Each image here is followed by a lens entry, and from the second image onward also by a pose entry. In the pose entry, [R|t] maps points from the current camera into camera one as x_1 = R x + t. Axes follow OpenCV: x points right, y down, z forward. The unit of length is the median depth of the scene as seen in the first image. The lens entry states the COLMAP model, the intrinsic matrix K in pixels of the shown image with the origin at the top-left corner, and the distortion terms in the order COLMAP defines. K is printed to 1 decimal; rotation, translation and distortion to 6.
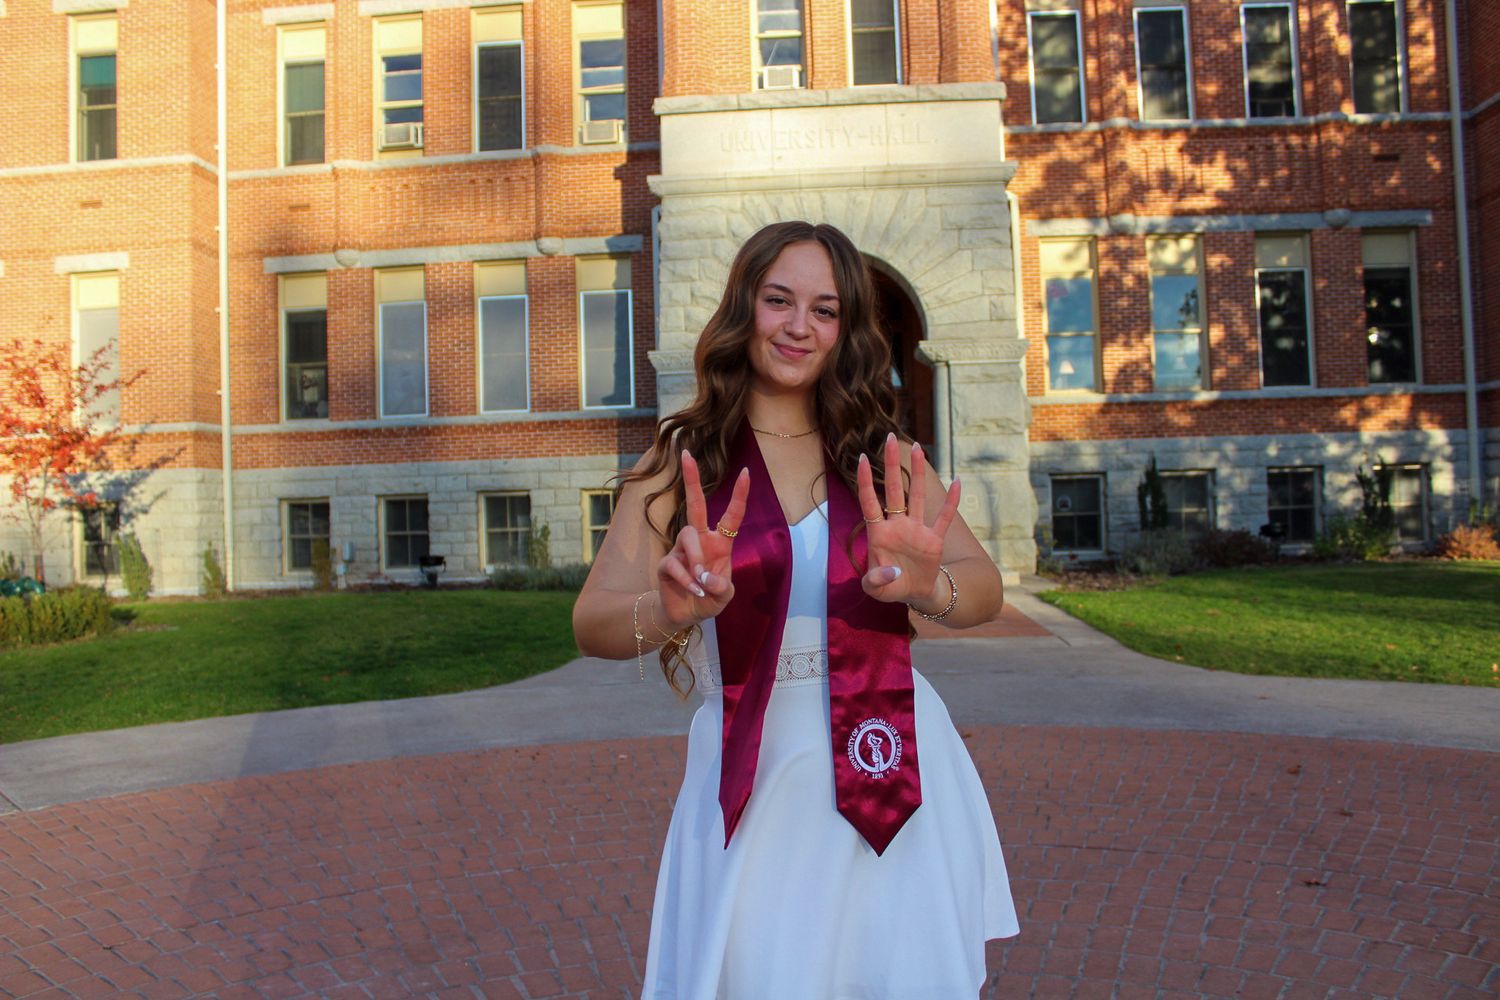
lens RADIAL K [[1196.6, 0, 741.4], [0, 1196.6, 490.0], [0, 0, 1]] dist [-0.176135, 0.147058]
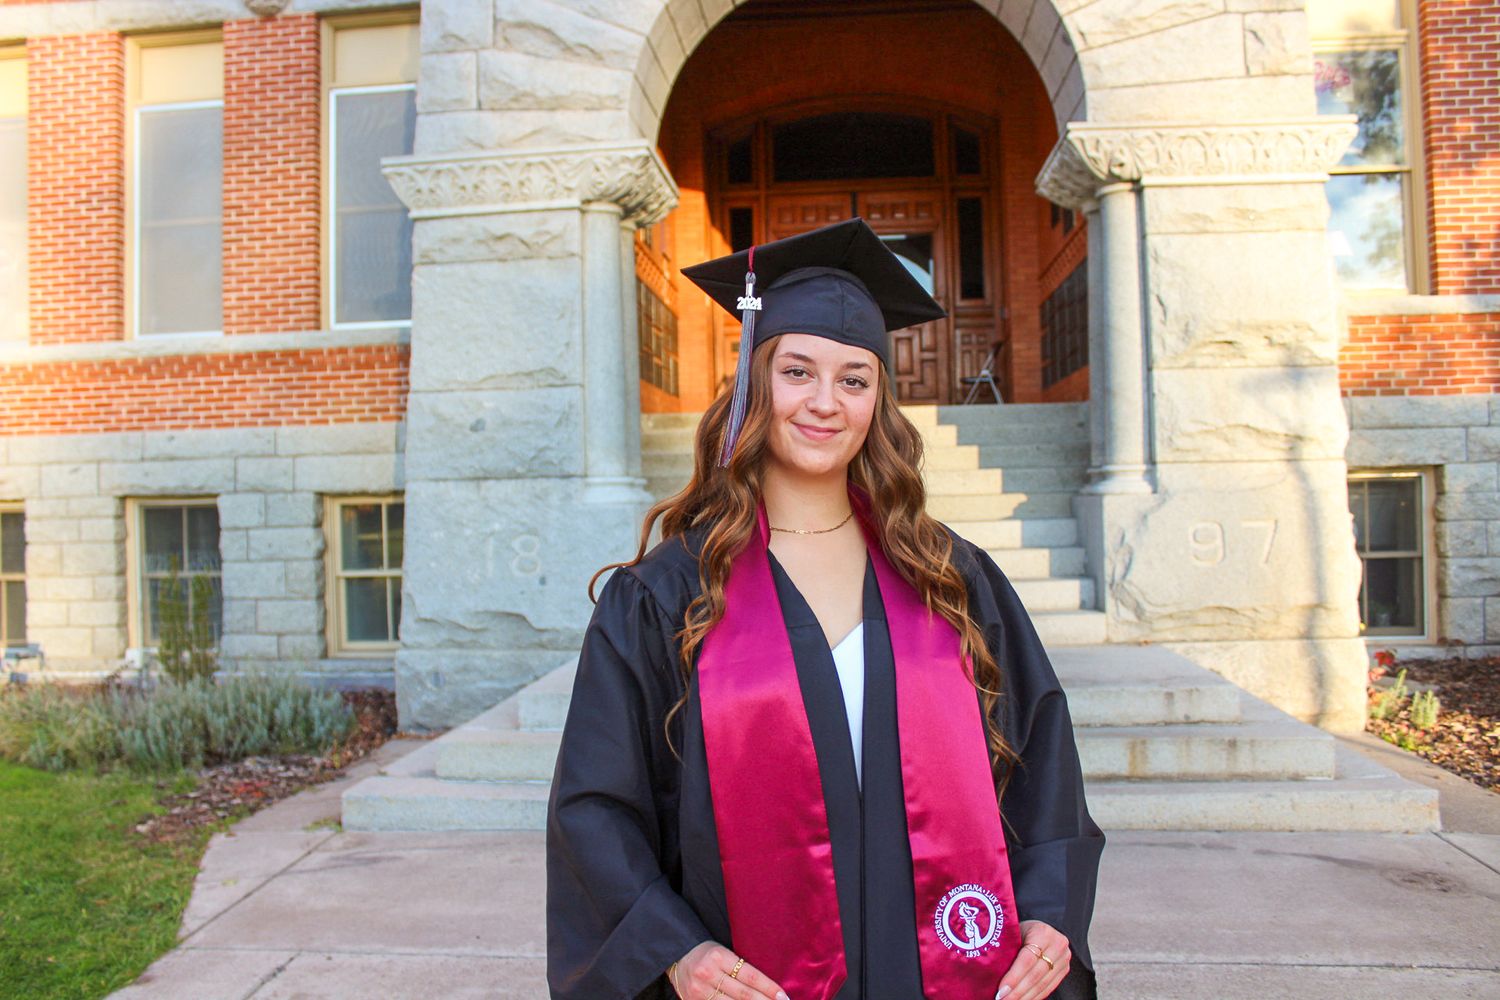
lens RADIAL K [[1196.6, 0, 741.4], [0, 1196.6, 490.0], [0, 0, 1]] dist [-0.176135, 0.147058]
pose [[0.999870, 0.006983, -0.014528, 0.043503], [-0.006867, 0.999944, 0.007993, -0.007212], [0.014583, -0.007892, 0.999863, 0.535313]]
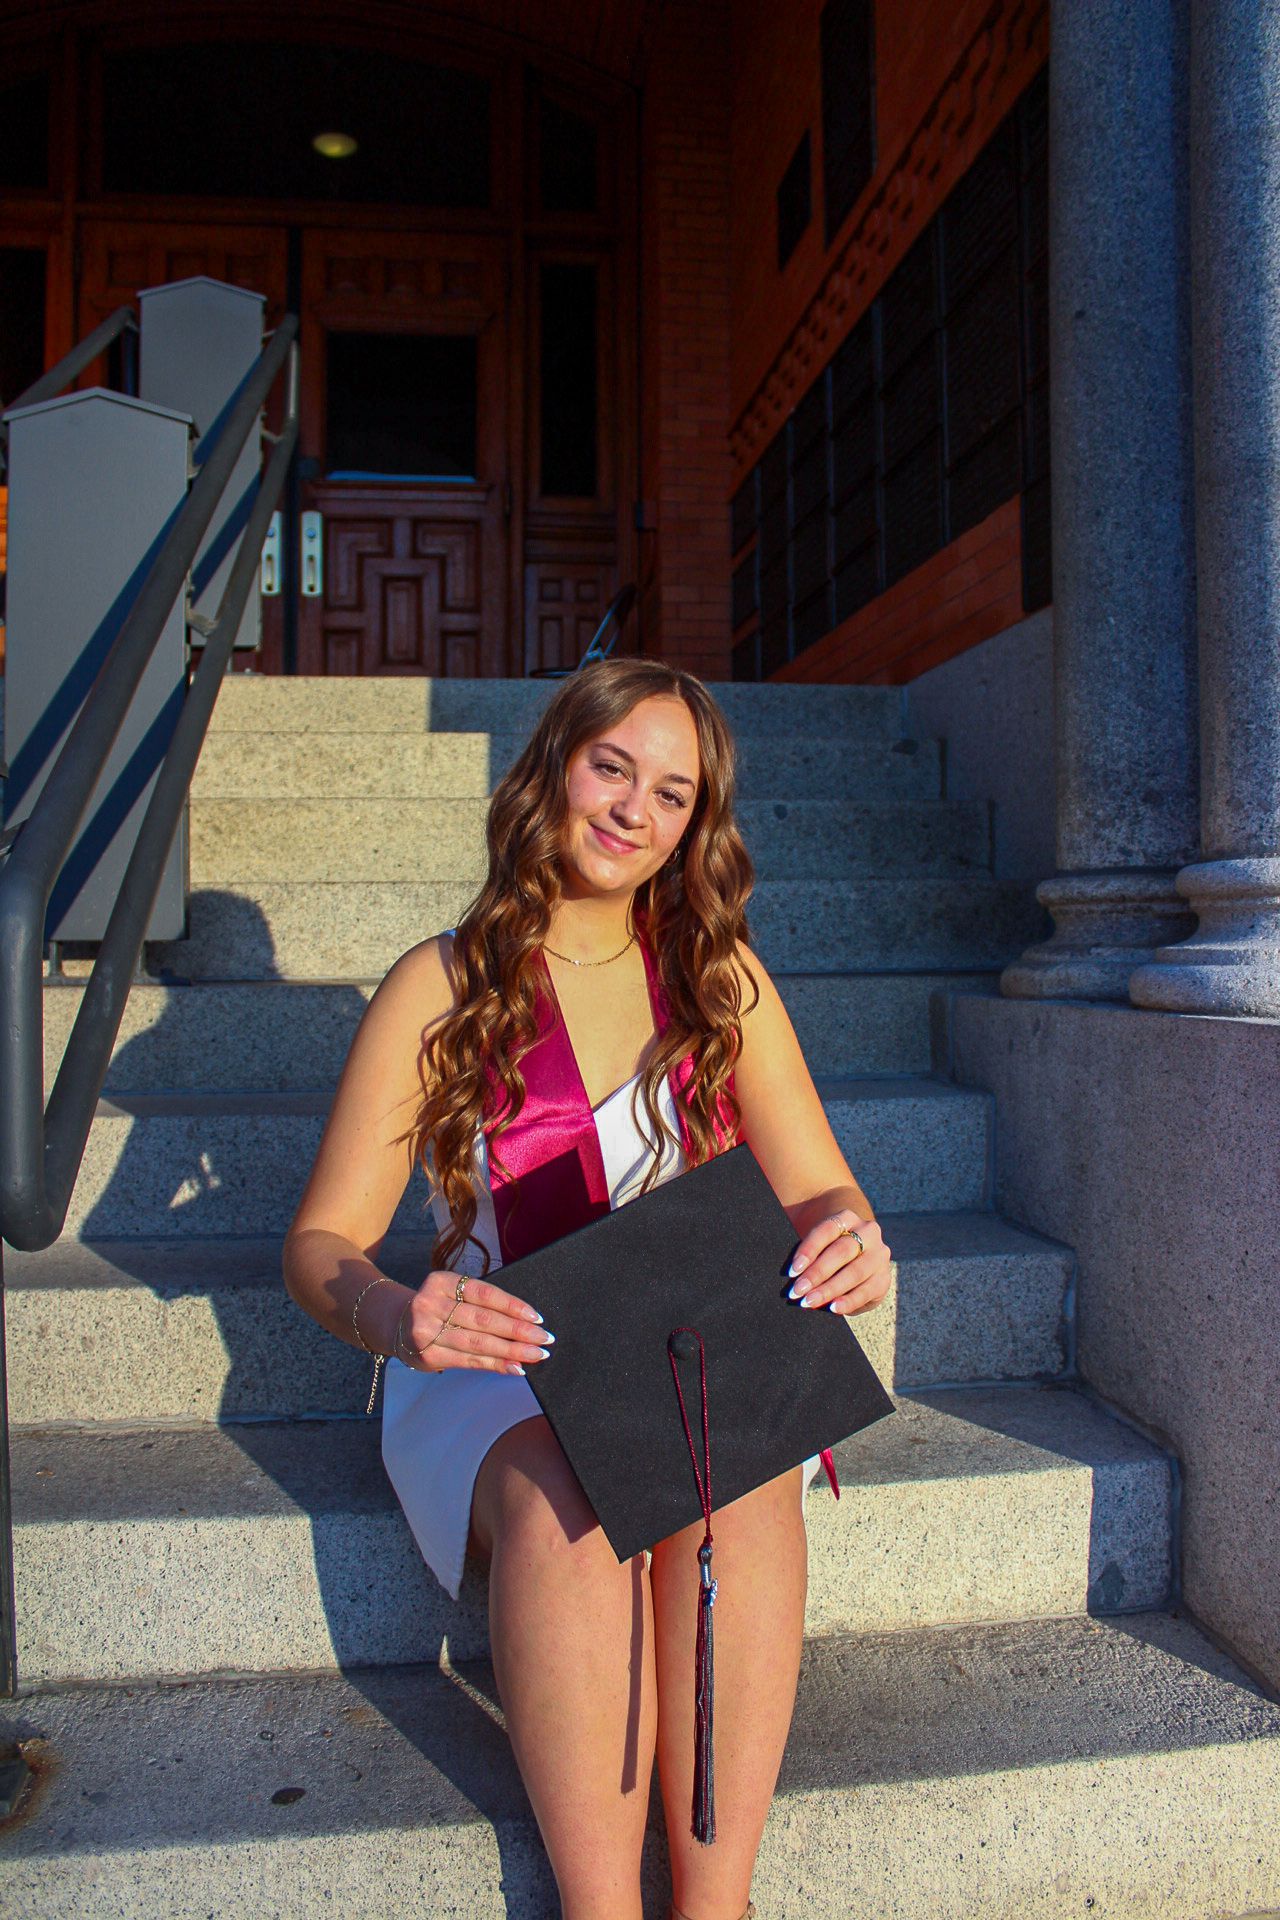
lens RADIAL K [[1531.7, 0, 640.0], [0, 1531.7, 960.0], [0, 0, 1]] dist [-0.176135, 0.147058]
pose [[0.974627, 0.019826, 0.222956, 0.093414], [-0.025526, 0.999416, 0.022709, -0.007578], [-0.222375, -0.027824, 0.974564, 0.801859]]
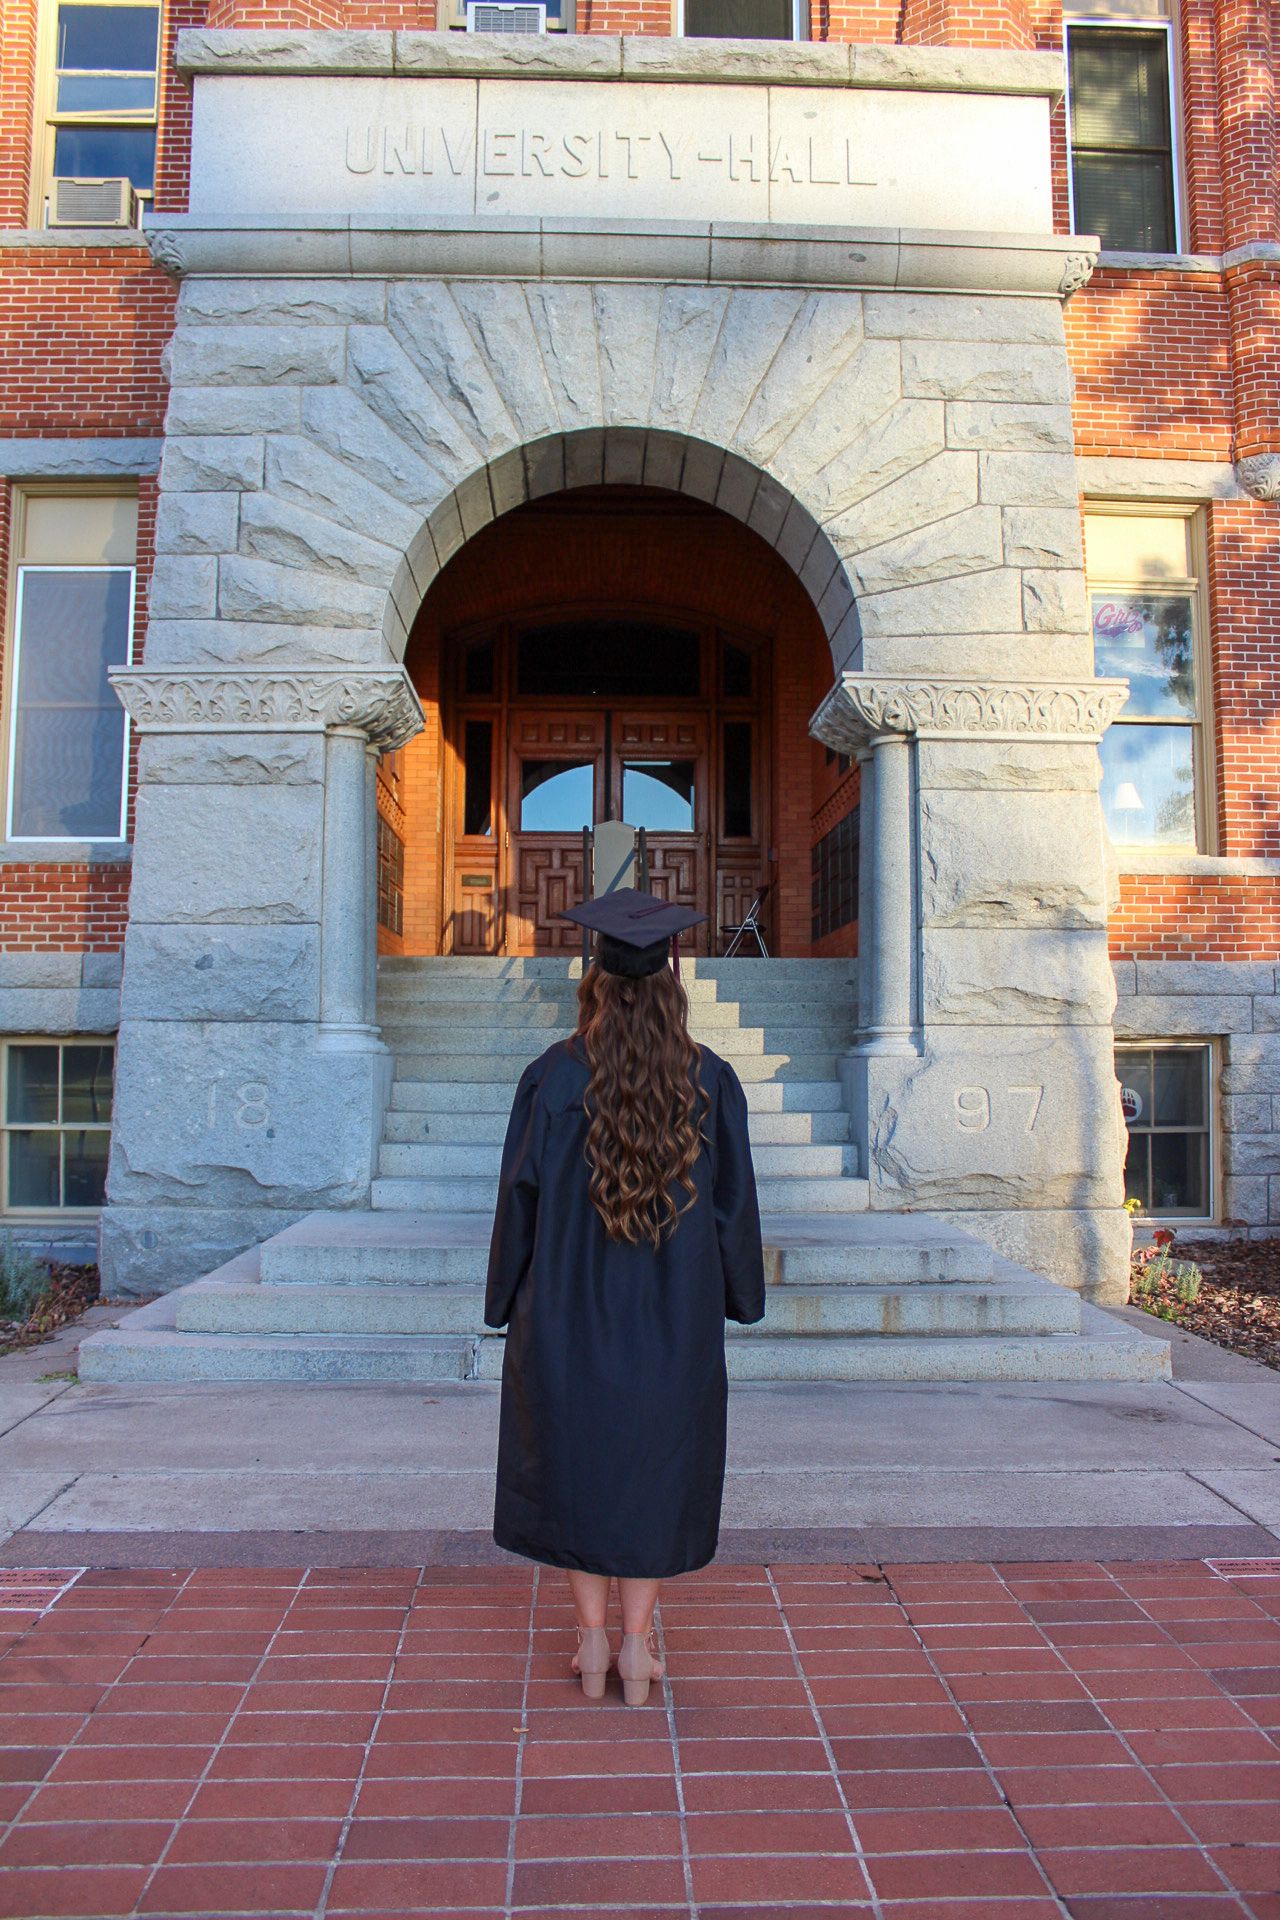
lens RADIAL K [[1531.7, 0, 640.0], [0, 1531.7, 960.0], [0, 0, 1]] dist [-0.176135, 0.147058]
pose [[0.992304, 0.040931, 0.116866, 0.029959], [-0.034670, 0.997878, -0.055119, -0.005094], [-0.118874, 0.050643, 0.991617, 0.465309]]
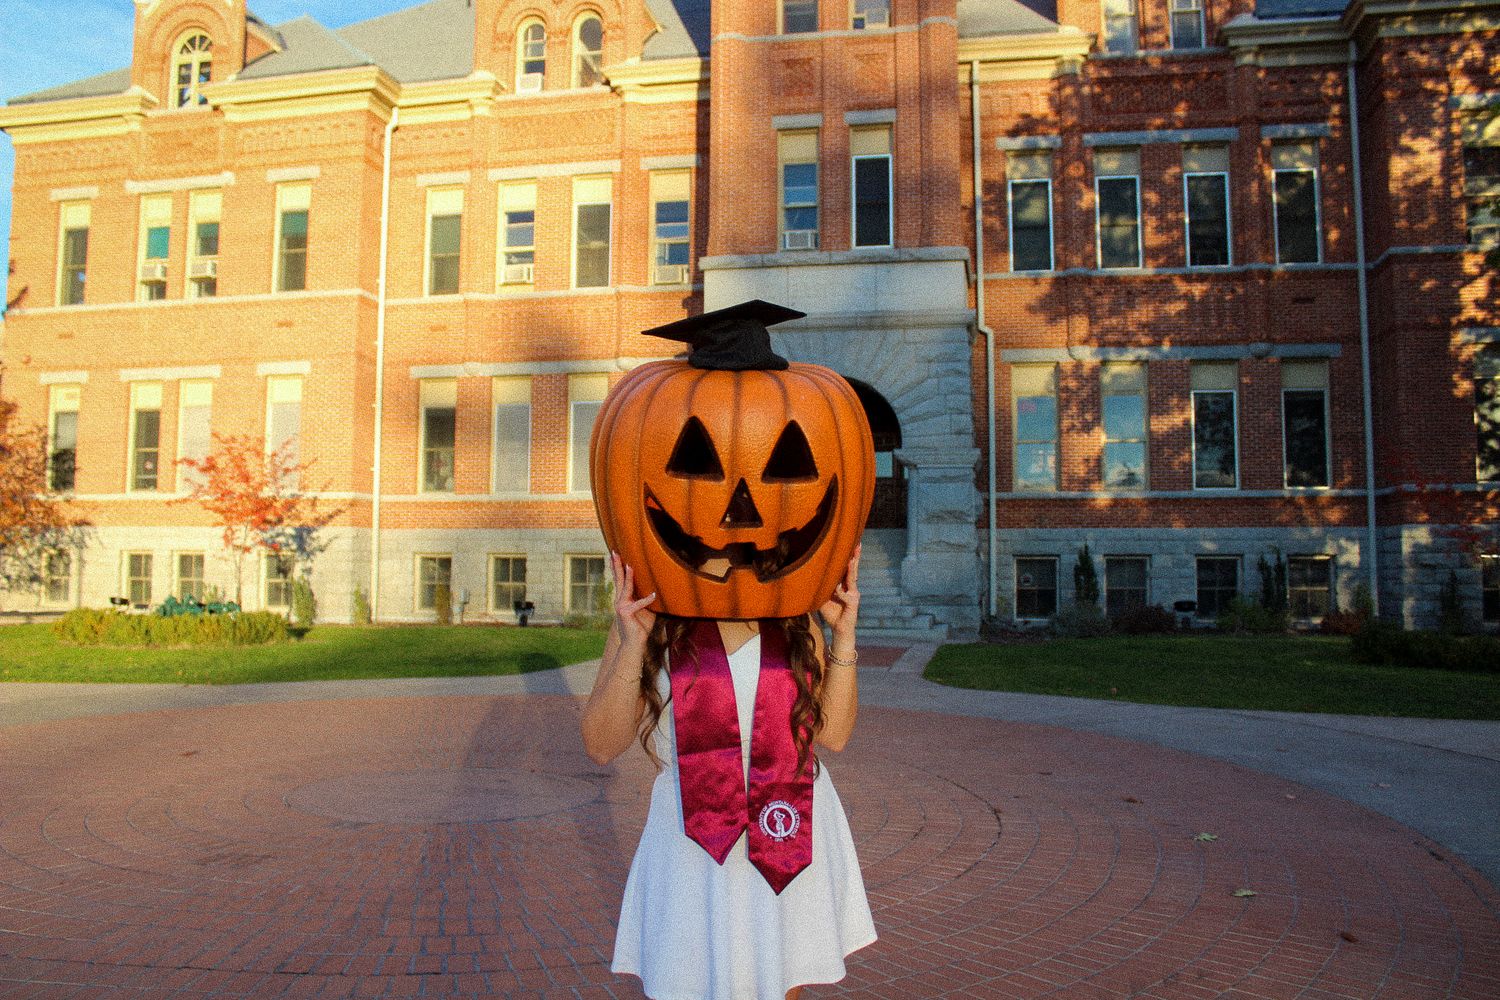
lens RADIAL K [[1196.6, 0, 741.4], [0, 1196.6, 490.0], [0, 0, 1]] dist [-0.176135, 0.147058]
pose [[0.991169, 0.028032, -0.129612, 0.134054], [-0.035274, 0.997922, -0.053925, -0.004511], [0.127831, 0.058021, 0.990097, -0.256593]]
